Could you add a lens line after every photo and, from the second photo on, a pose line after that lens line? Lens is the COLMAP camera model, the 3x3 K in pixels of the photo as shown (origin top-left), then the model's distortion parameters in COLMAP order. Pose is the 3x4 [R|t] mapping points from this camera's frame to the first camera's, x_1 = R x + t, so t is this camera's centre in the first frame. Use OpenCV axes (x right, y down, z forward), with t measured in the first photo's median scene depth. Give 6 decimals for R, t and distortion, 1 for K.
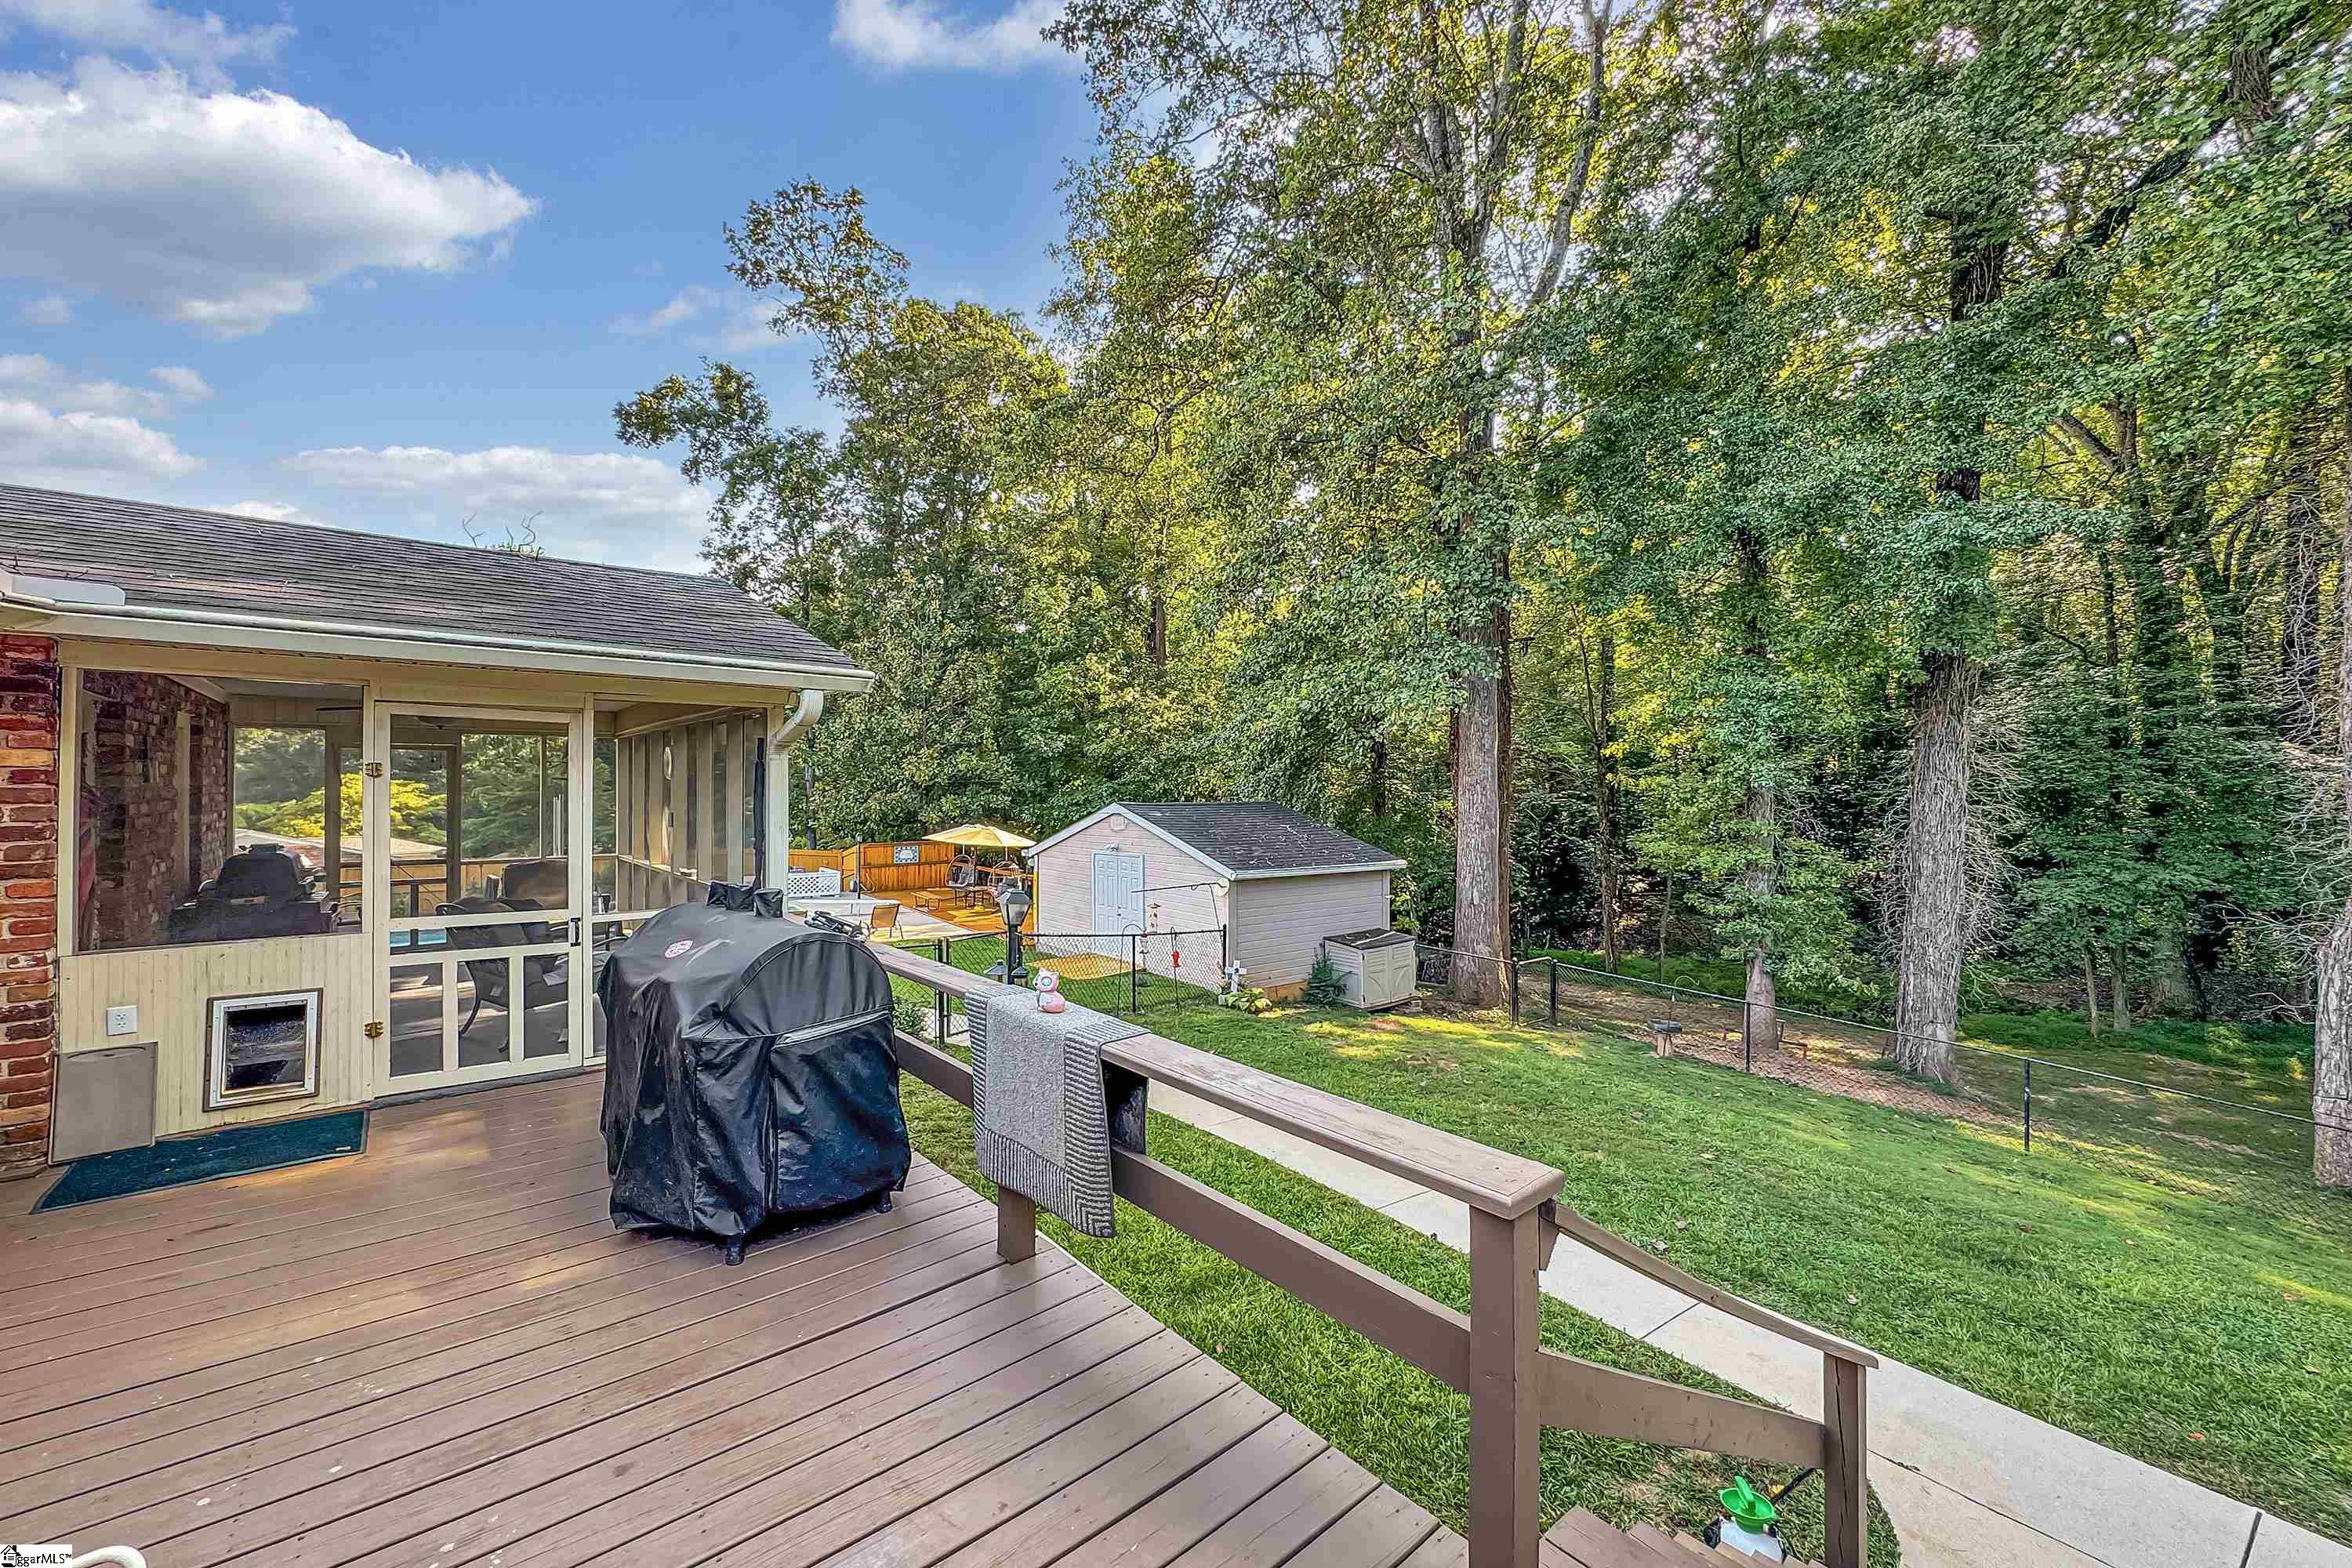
lens RADIAL K [[923.0, 0, 1184.9], [0, 923.0, 782.3], [0, 0, 1]] dist [-0.022917, -0.000350]
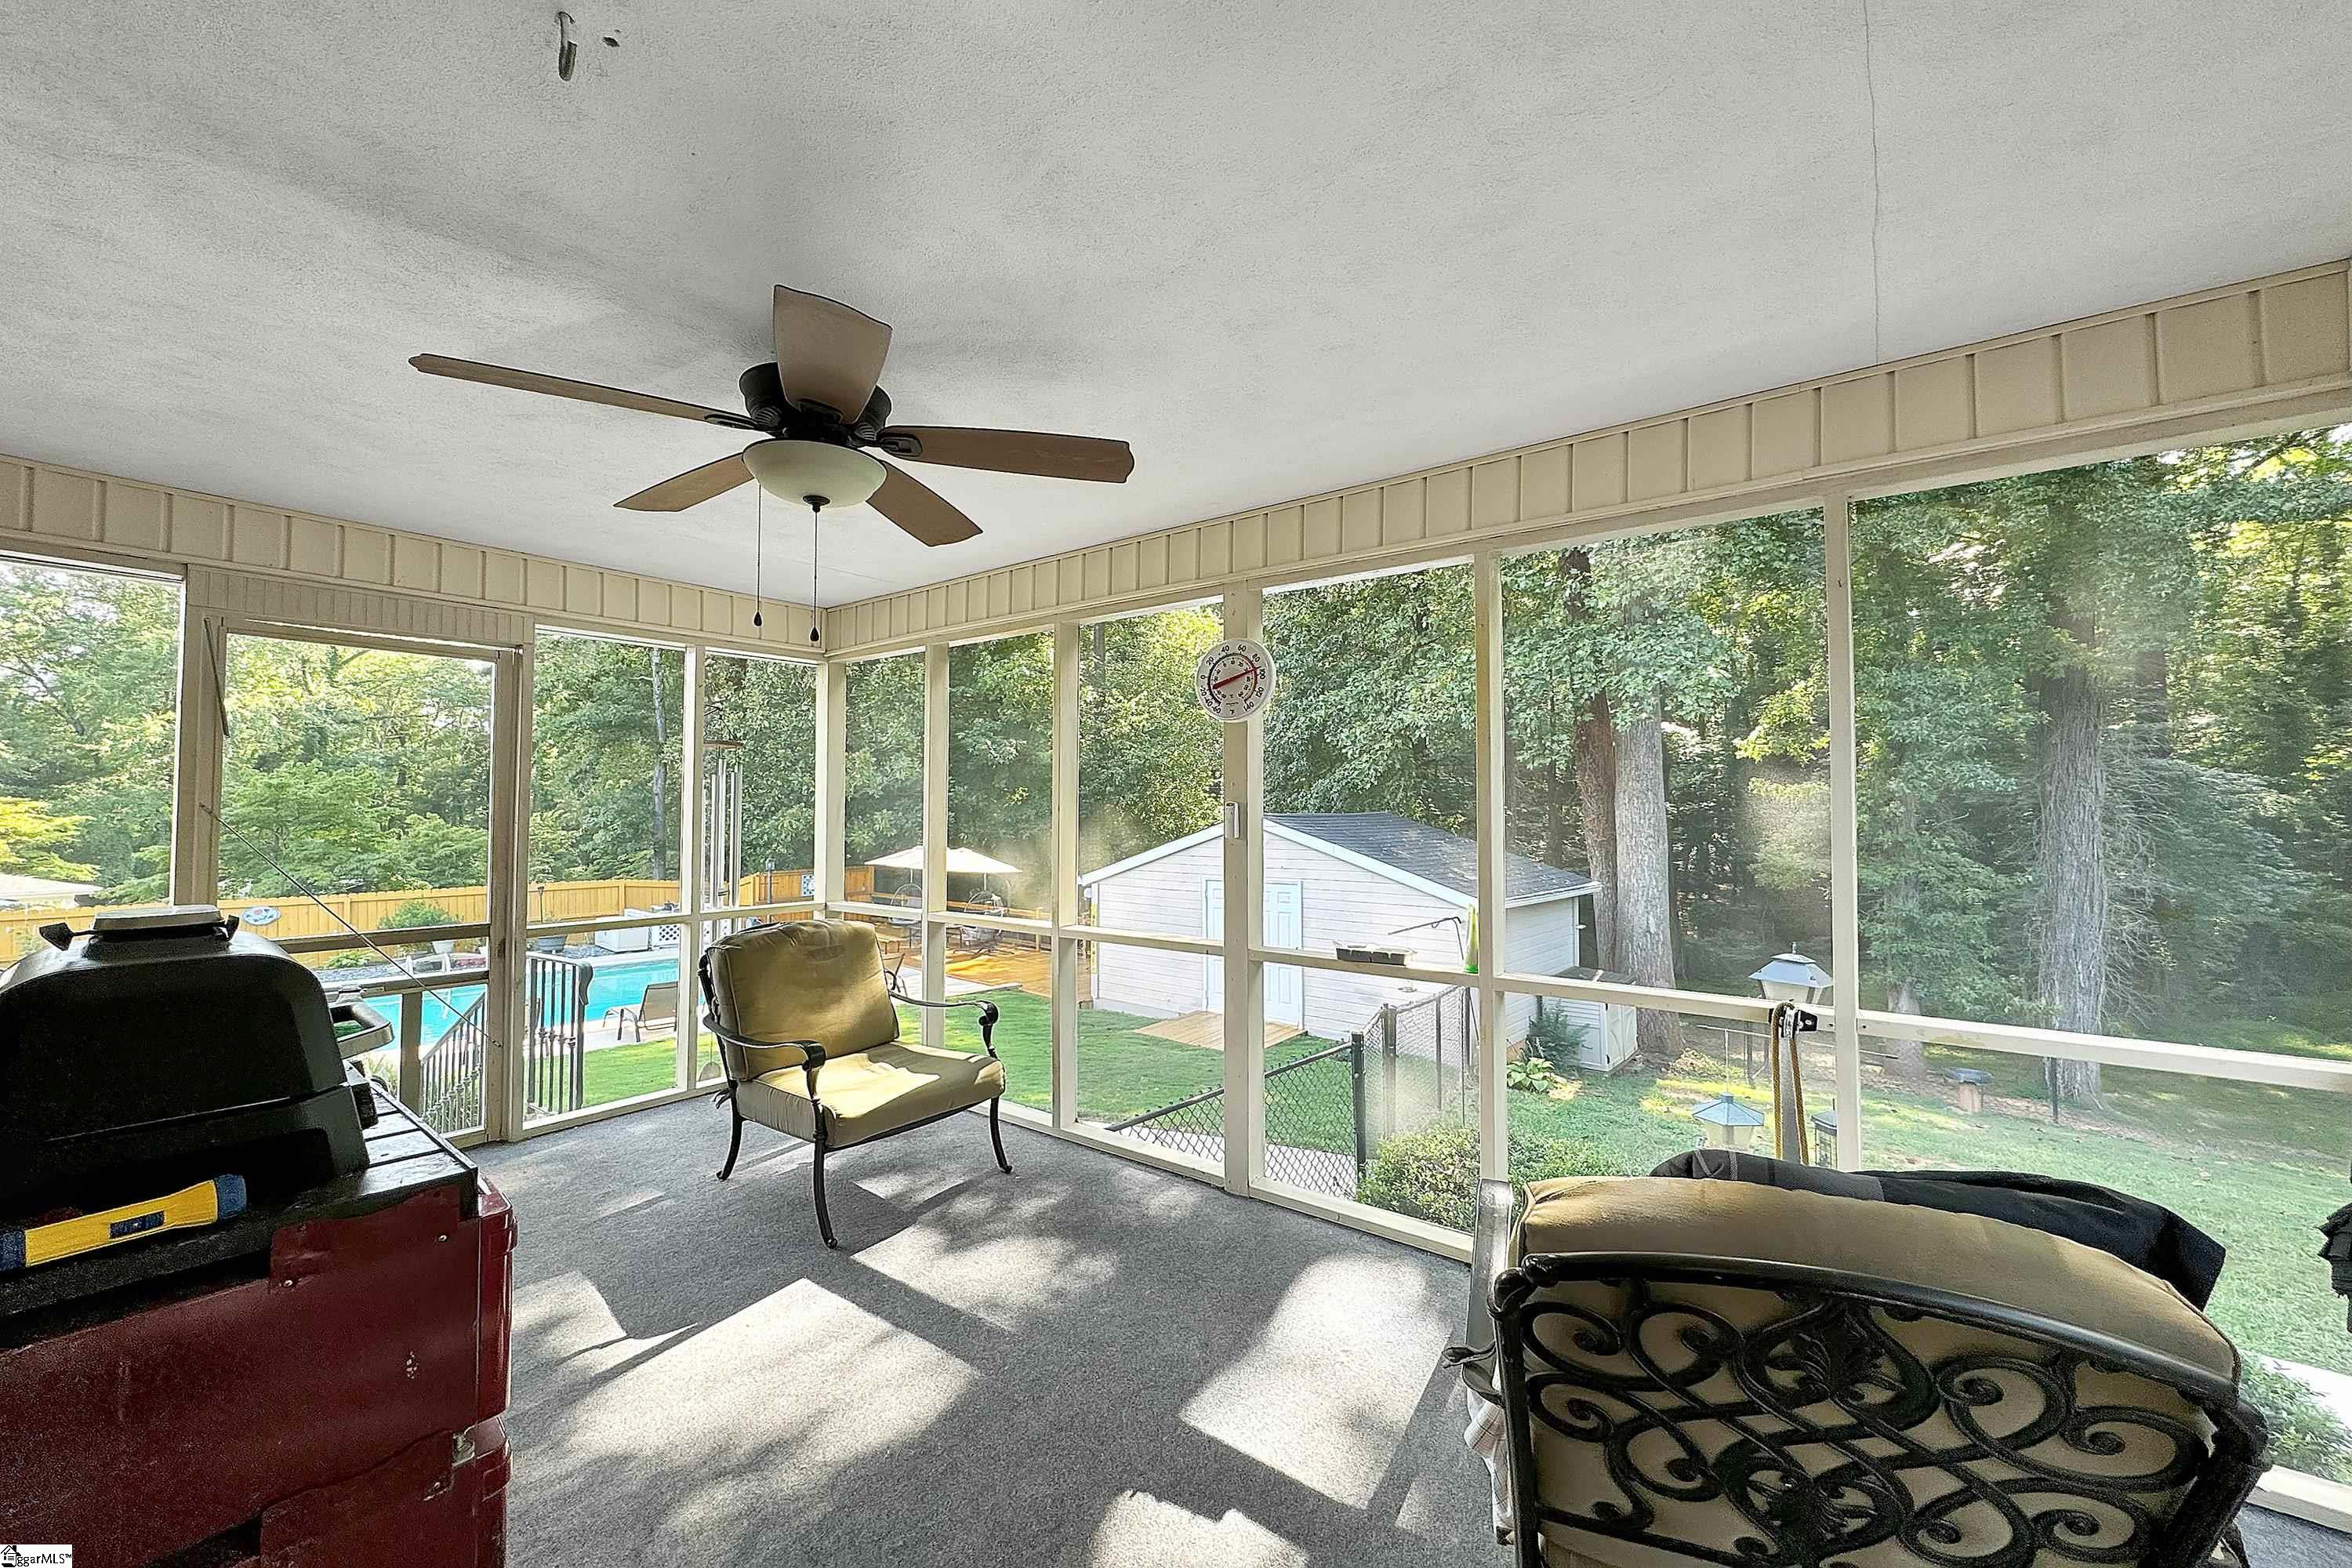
lens RADIAL K [[923.0, 0, 1168.0], [0, 923.0, 787.7], [0, 0, 1]] dist [-0.022917, -0.000350]
pose [[0.977562, 0.004247, 0.210604, -0.214059], [-0.000441, 0.999836, -0.018116, 0.010269], [-0.210646, 0.017616, 0.977404, 0.189469]]
